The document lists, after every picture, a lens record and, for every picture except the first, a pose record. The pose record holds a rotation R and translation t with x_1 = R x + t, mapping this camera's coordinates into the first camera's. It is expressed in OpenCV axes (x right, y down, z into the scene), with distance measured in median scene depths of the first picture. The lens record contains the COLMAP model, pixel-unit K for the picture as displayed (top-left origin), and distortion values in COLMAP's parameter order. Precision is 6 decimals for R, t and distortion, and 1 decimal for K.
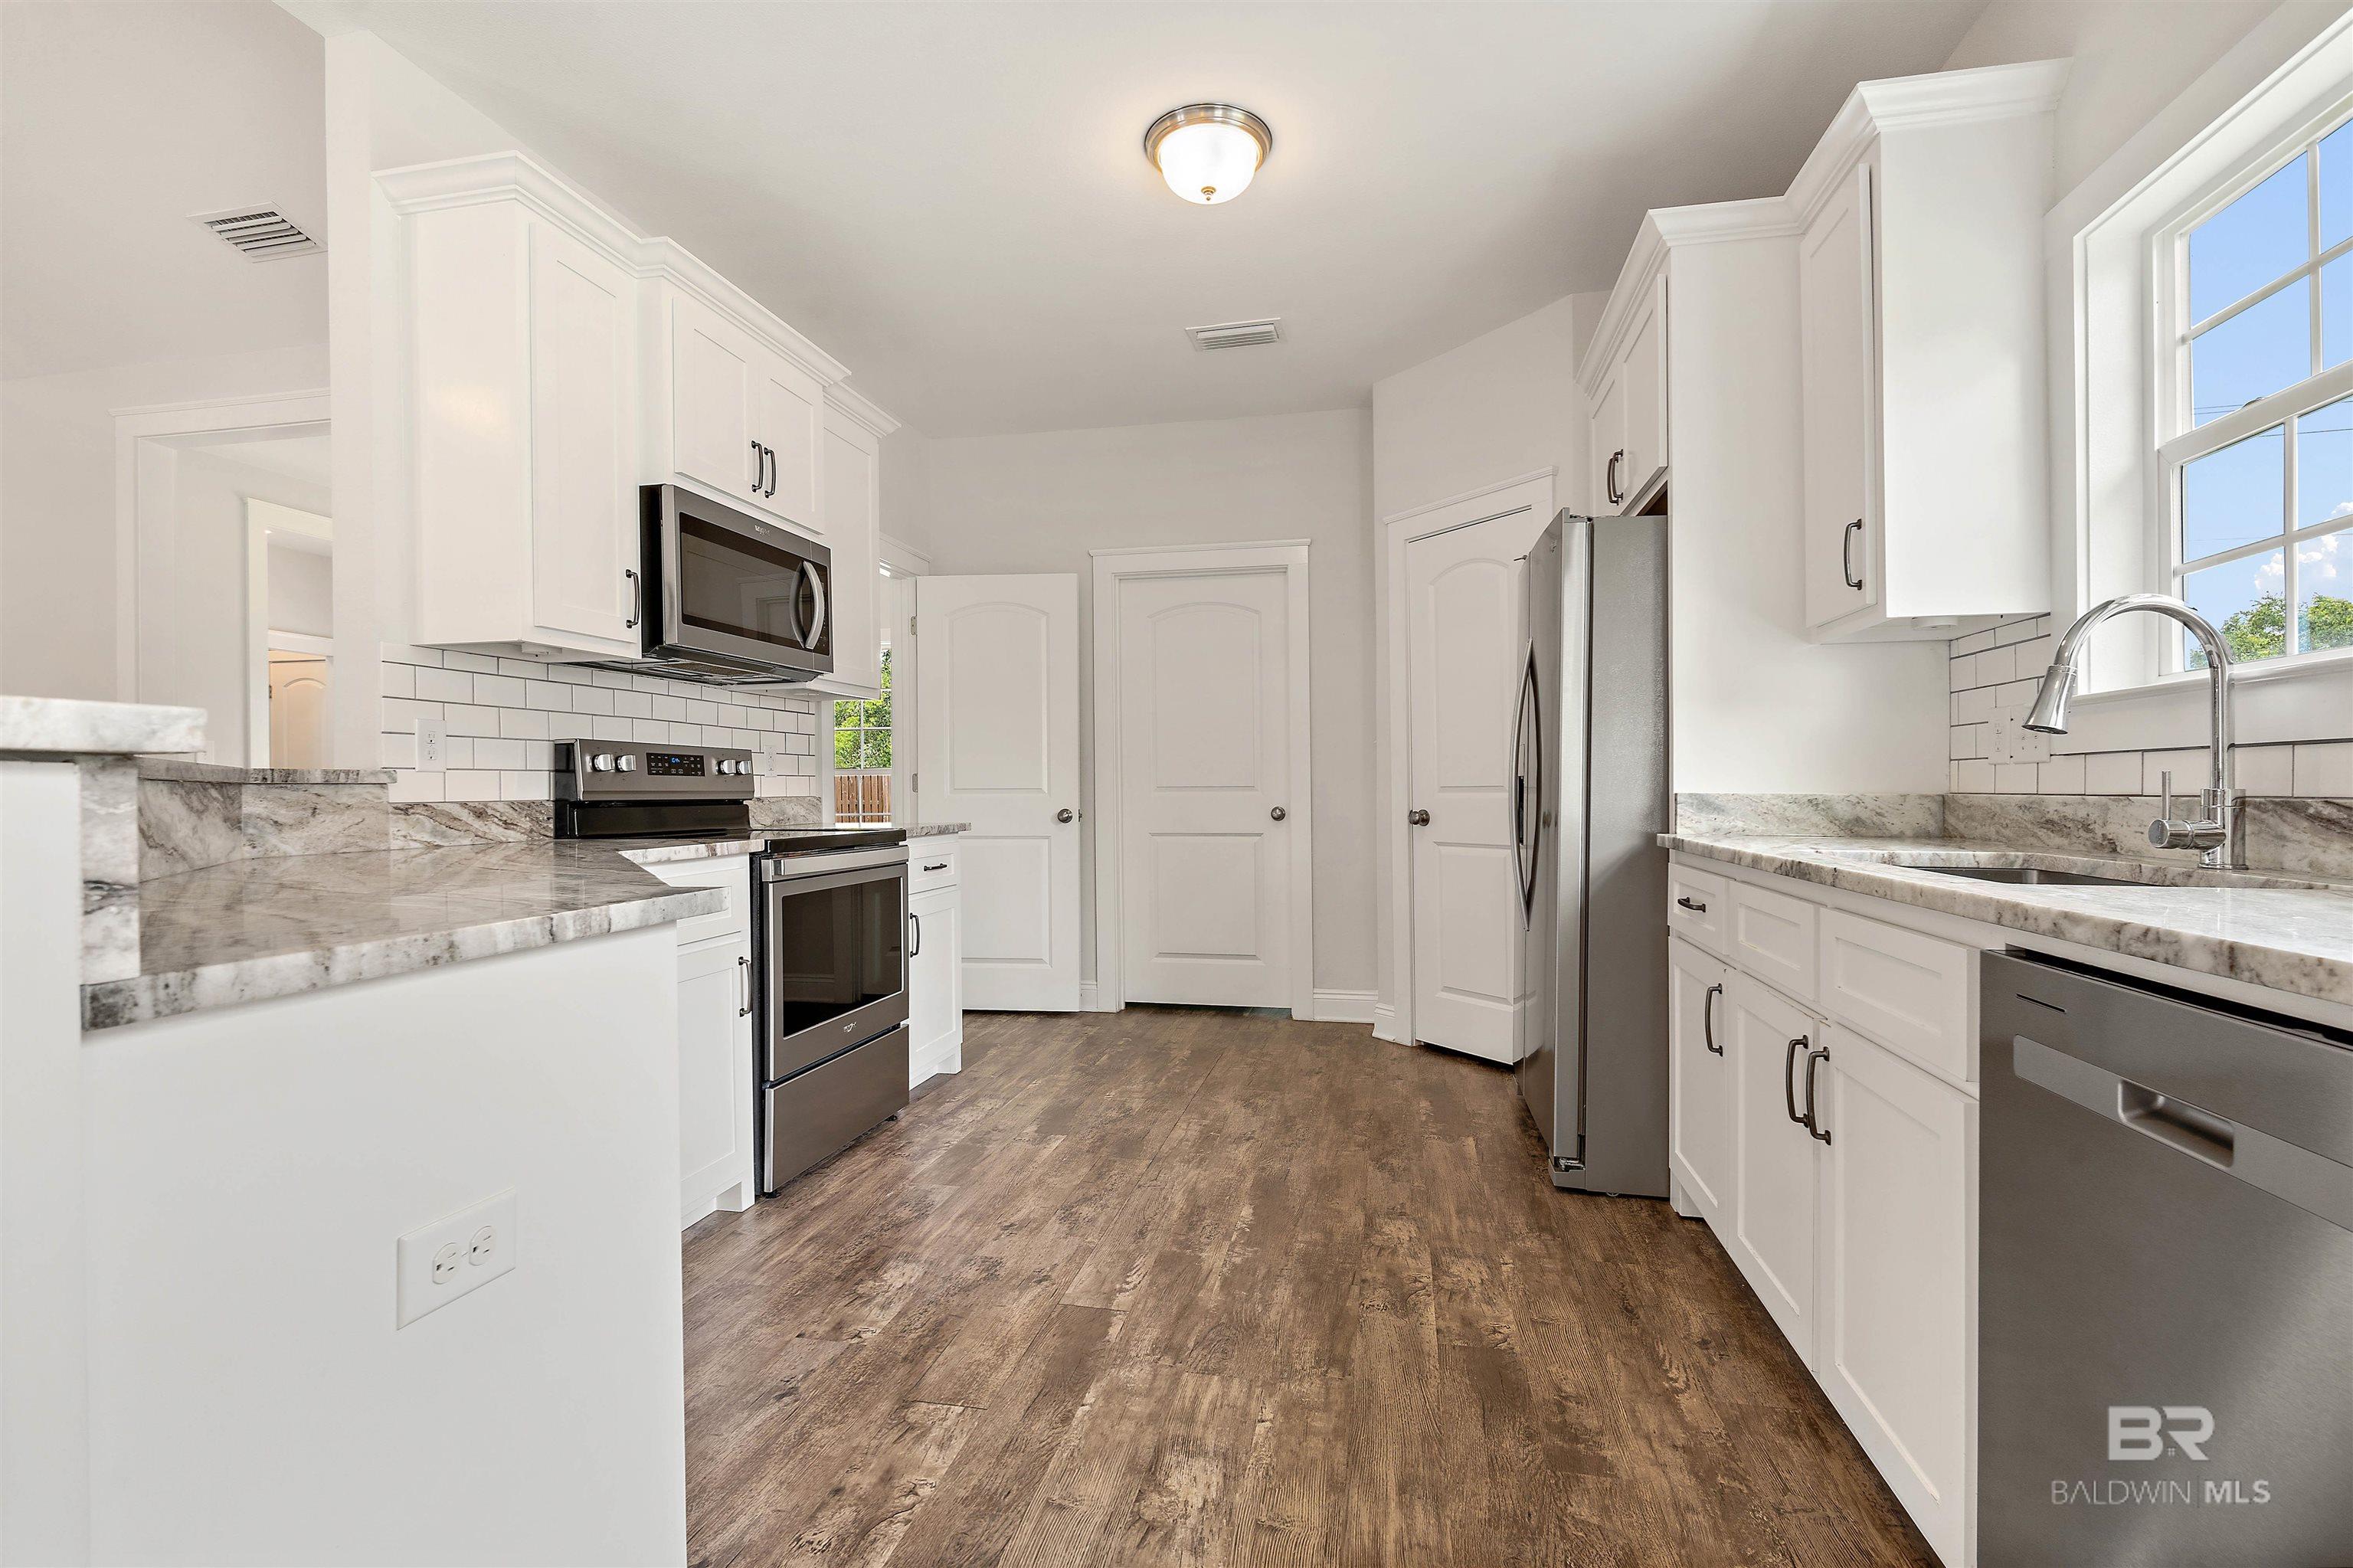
lens RADIAL K [[1028.4, 0, 1203.9], [0, 1028.4, 797.8], [0, 0, 1]] dist [-0.007793, 0.001694]
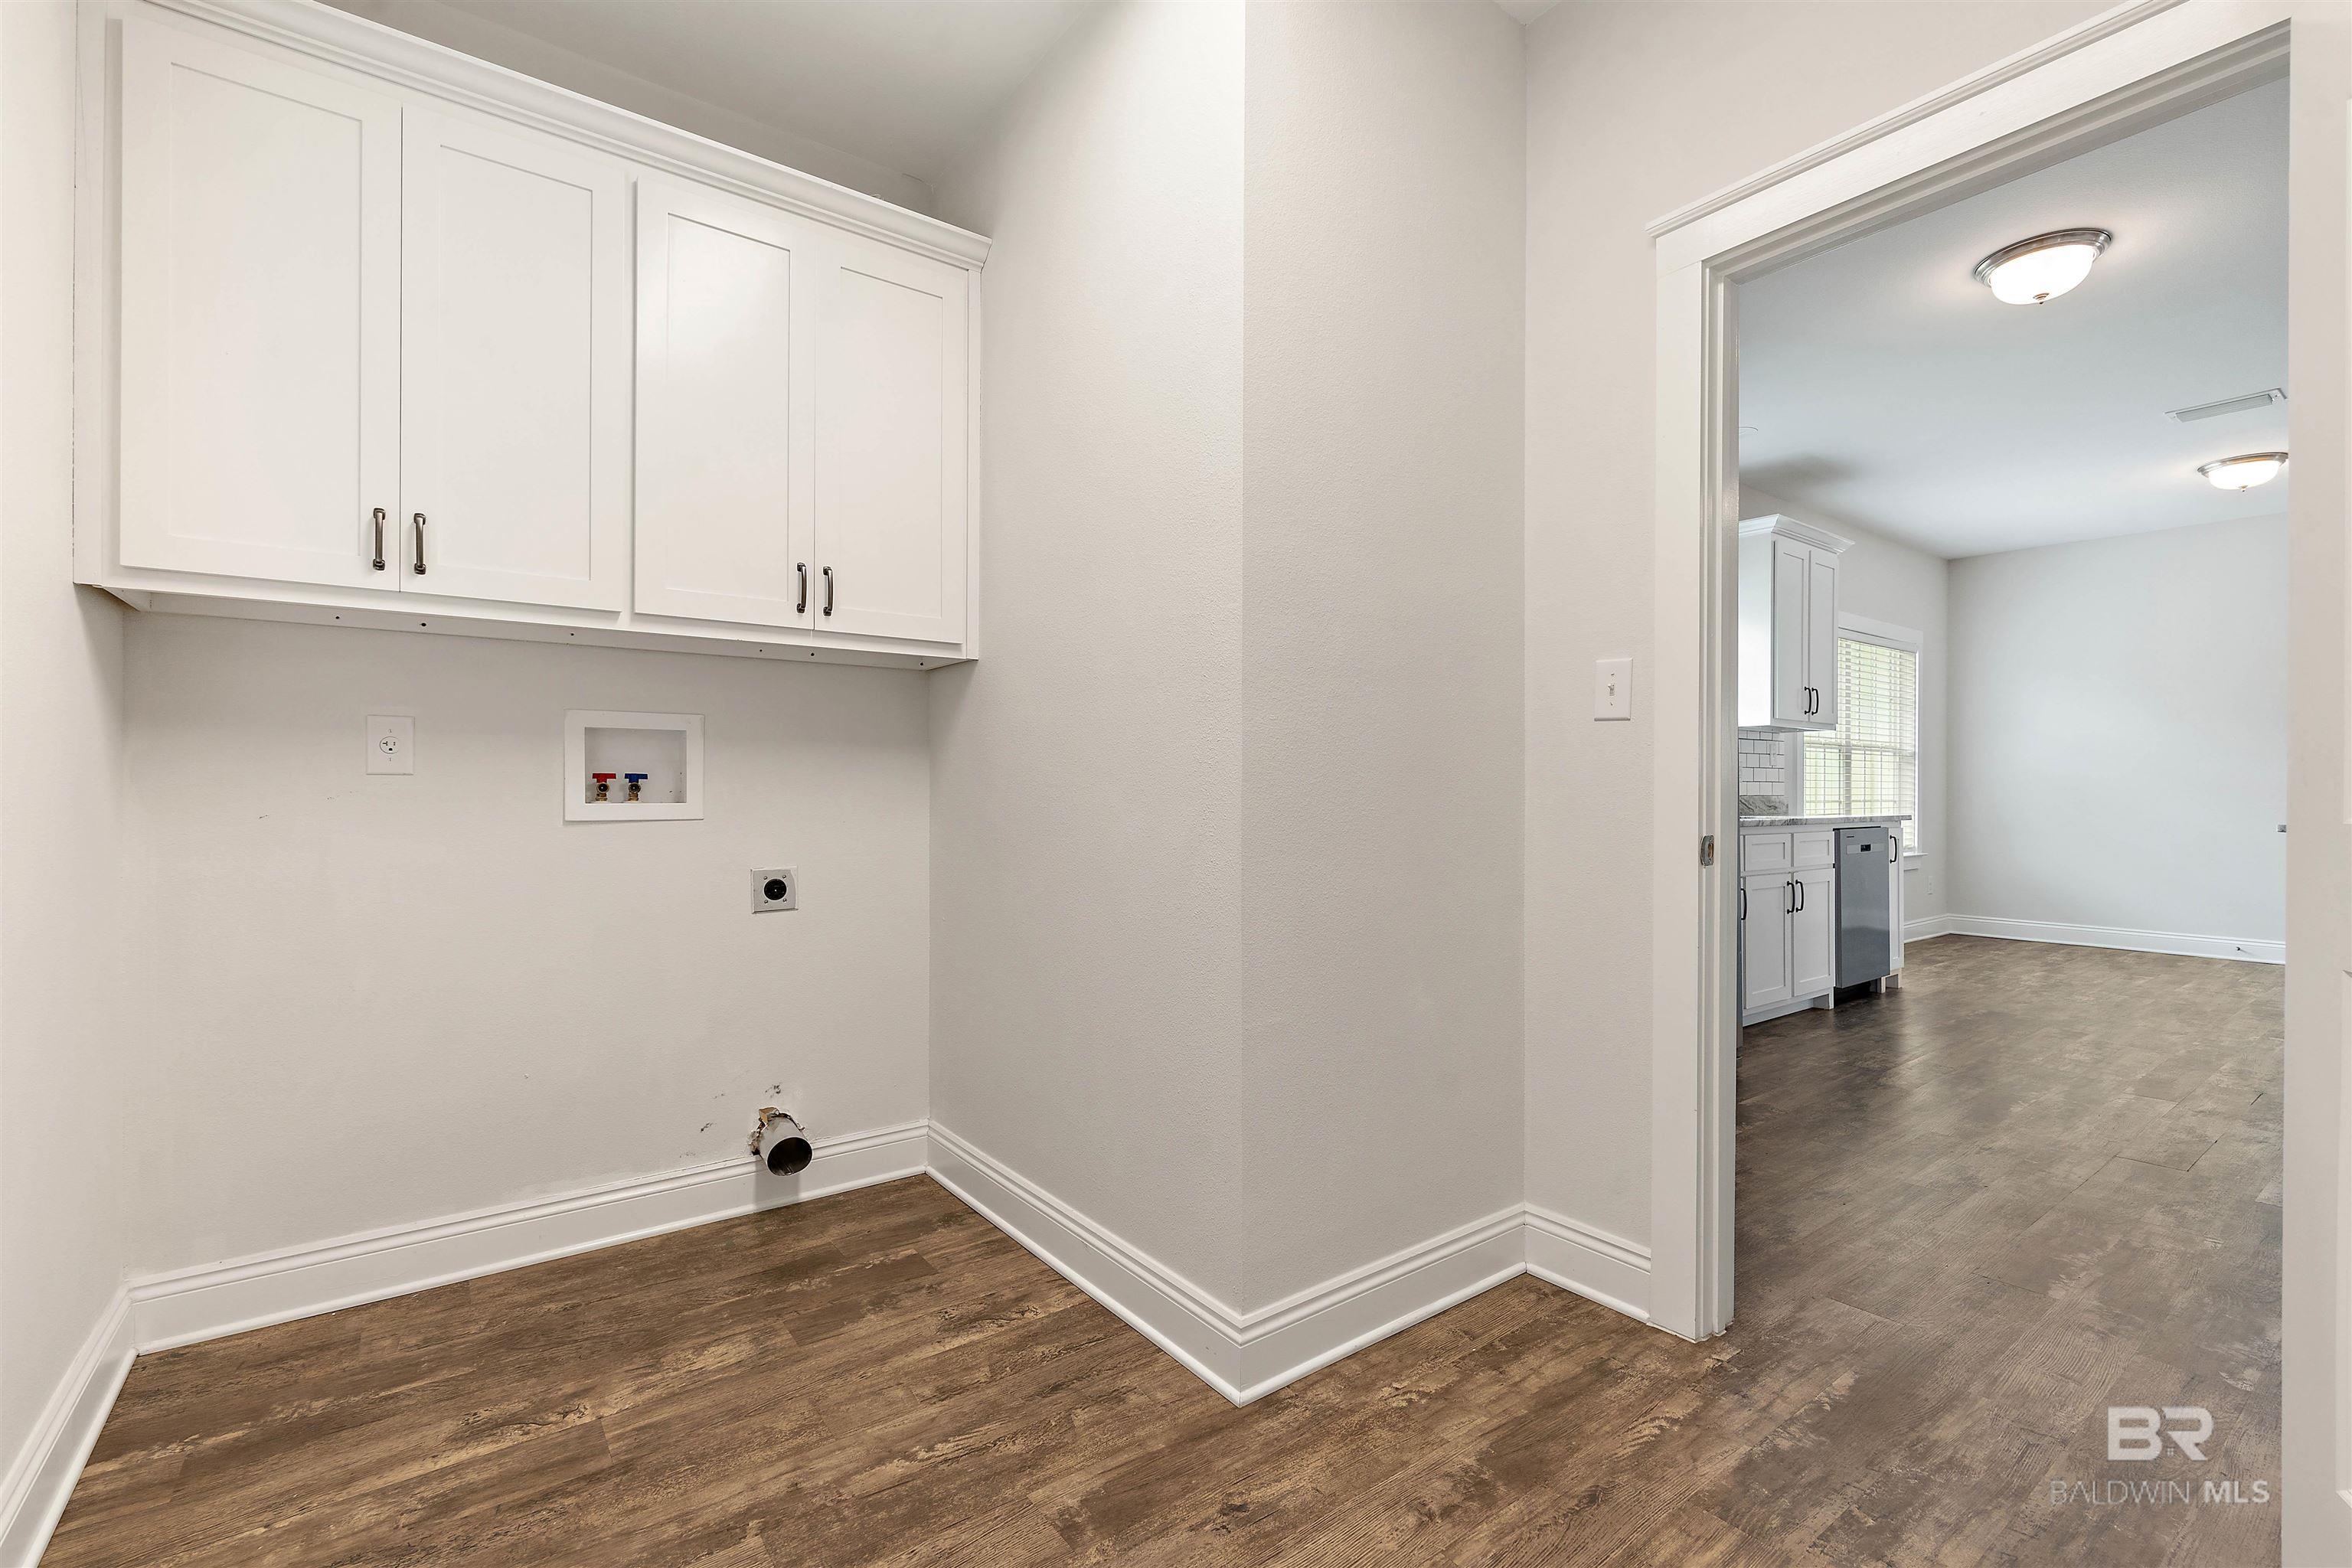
lens RADIAL K [[1027.9, 0, 1184.8], [0, 1027.9, 786.6], [0, 0, 1]] dist [-0.007793, 0.001694]
pose [[-0.731791, 0.002576, 0.681524, -0.074214], [0.005540, 0.999982, 0.002169, -0.026767], [-0.681506, 0.005363, -0.731793, 2.686506]]
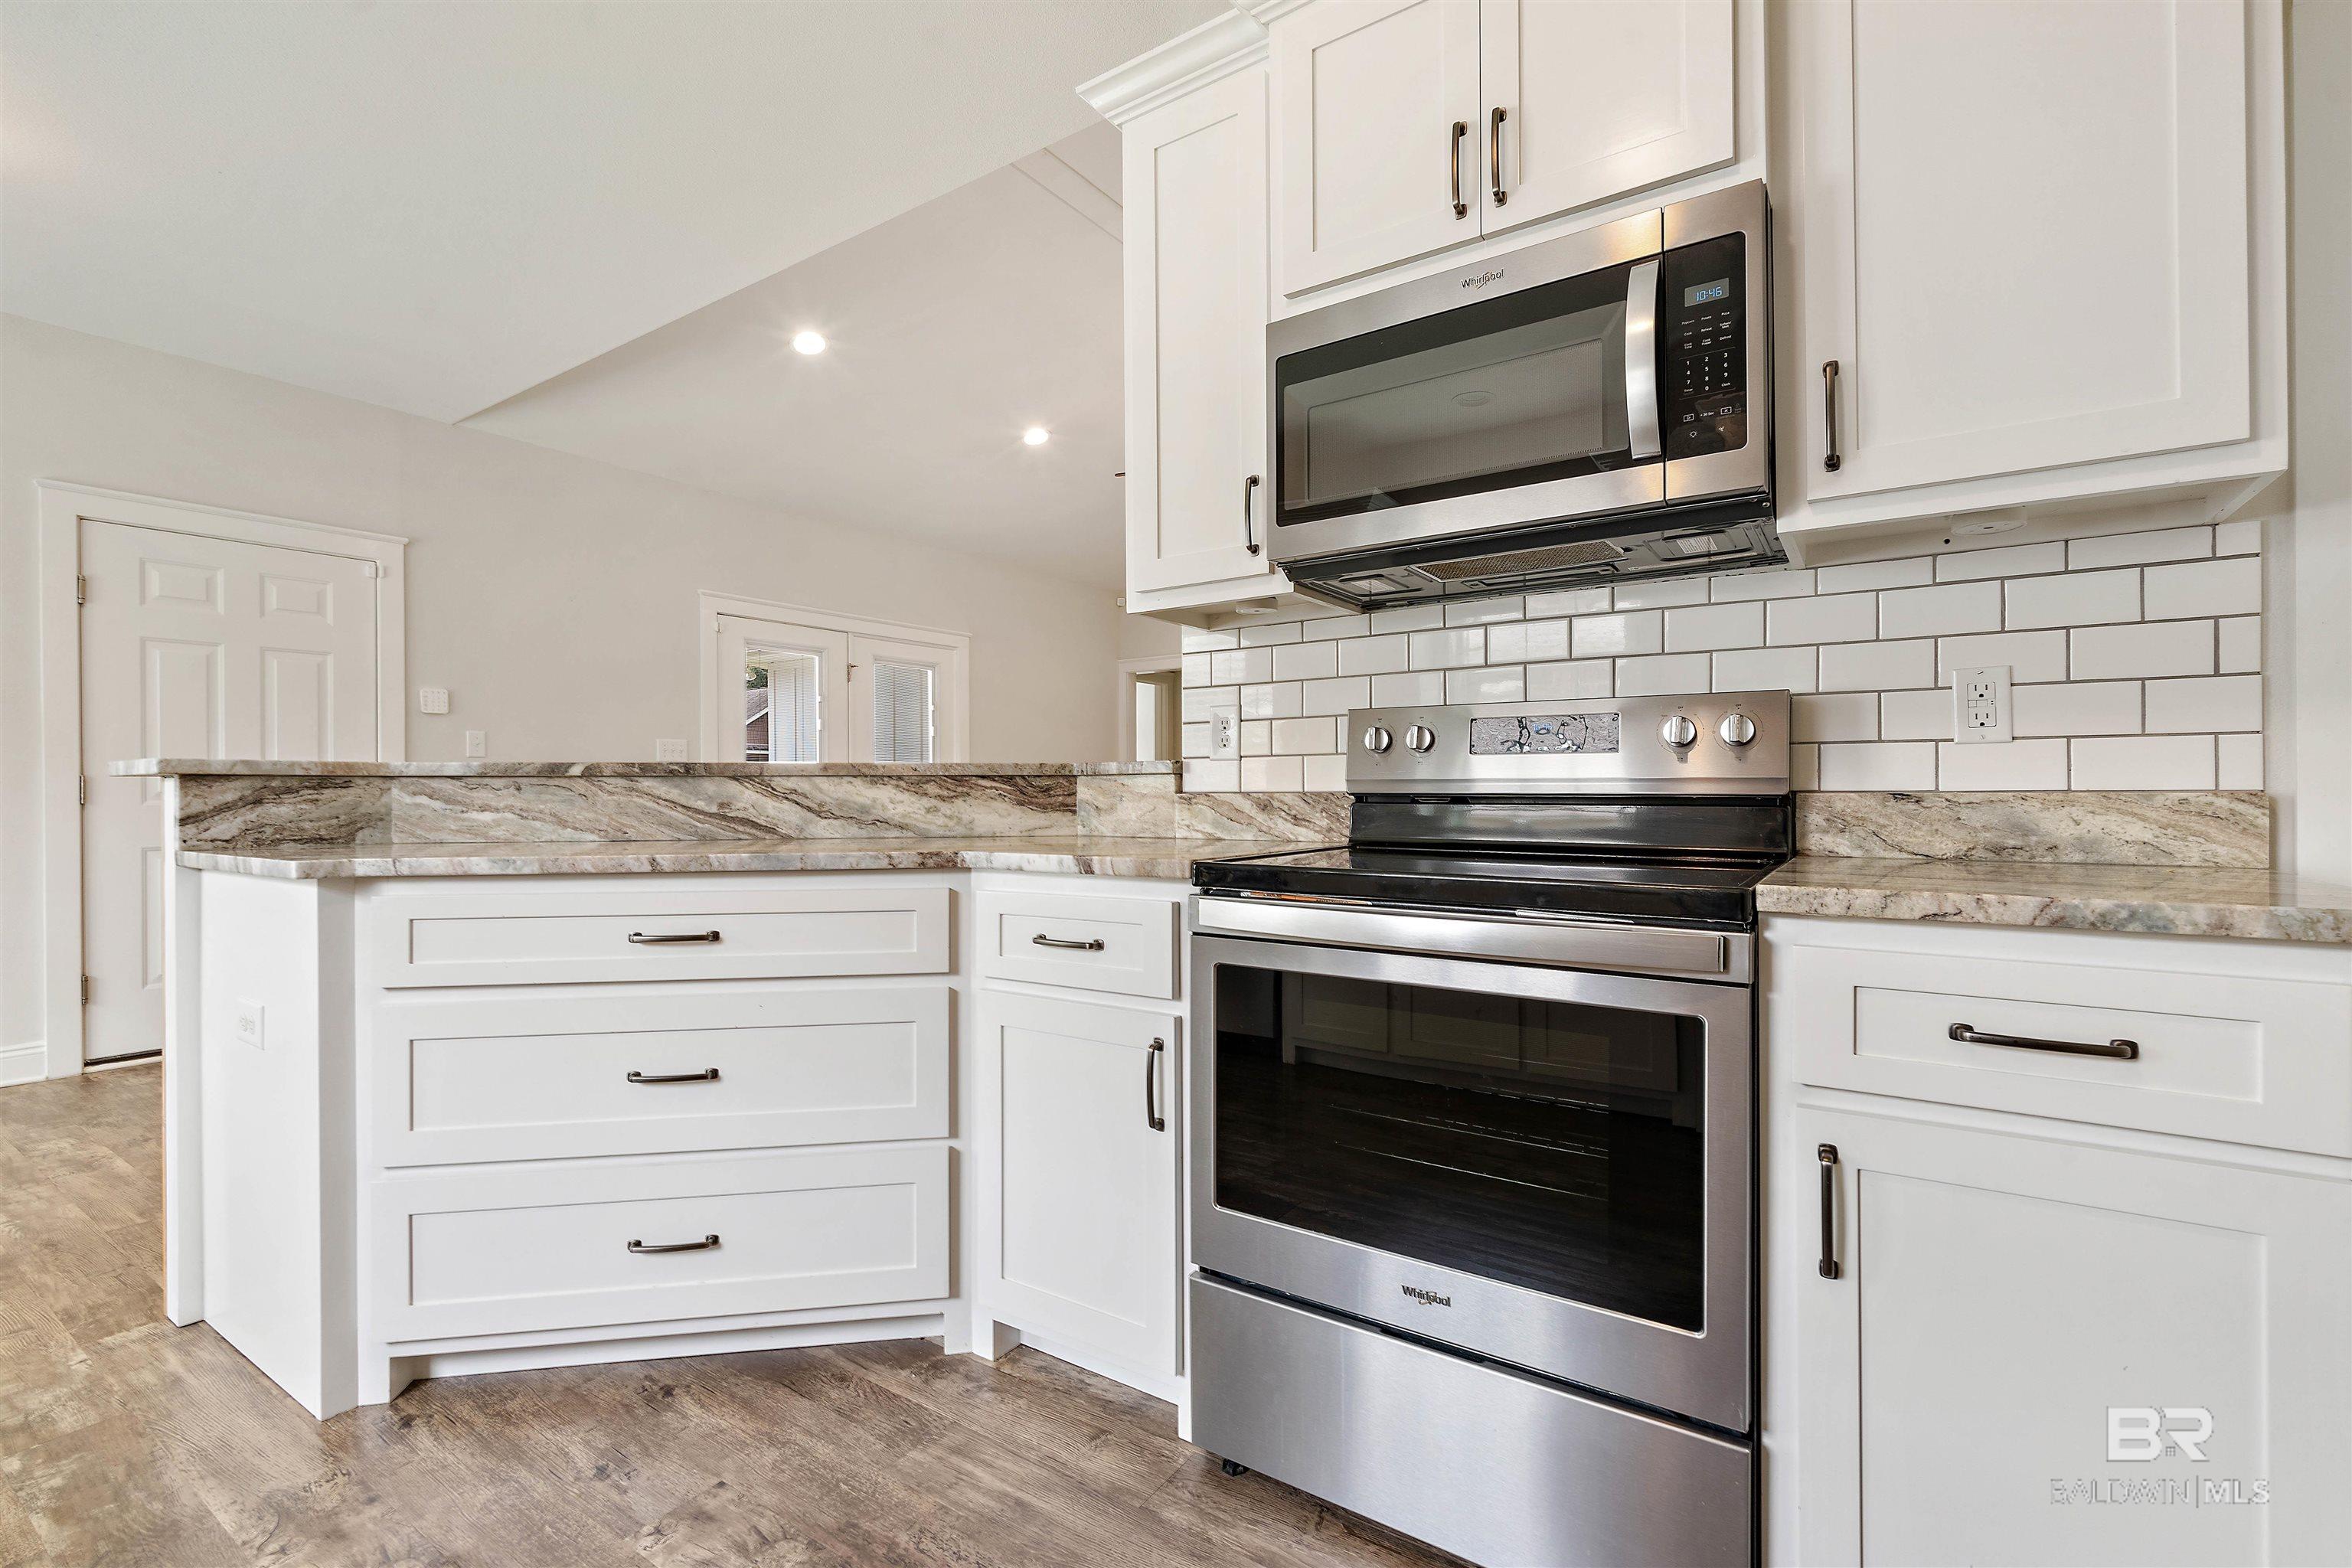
lens RADIAL K [[1027.9, 0, 1183.4], [0, 1027.9, 794.0], [0, 0, 1]] dist [-0.007793, 0.001694]
pose [[-0.396257, 0.014791, -0.918020, 0.130696], [-0.000991, 0.999863, 0.016538, -0.008968], [0.918139, 0.007463, -0.396188, 1.233388]]
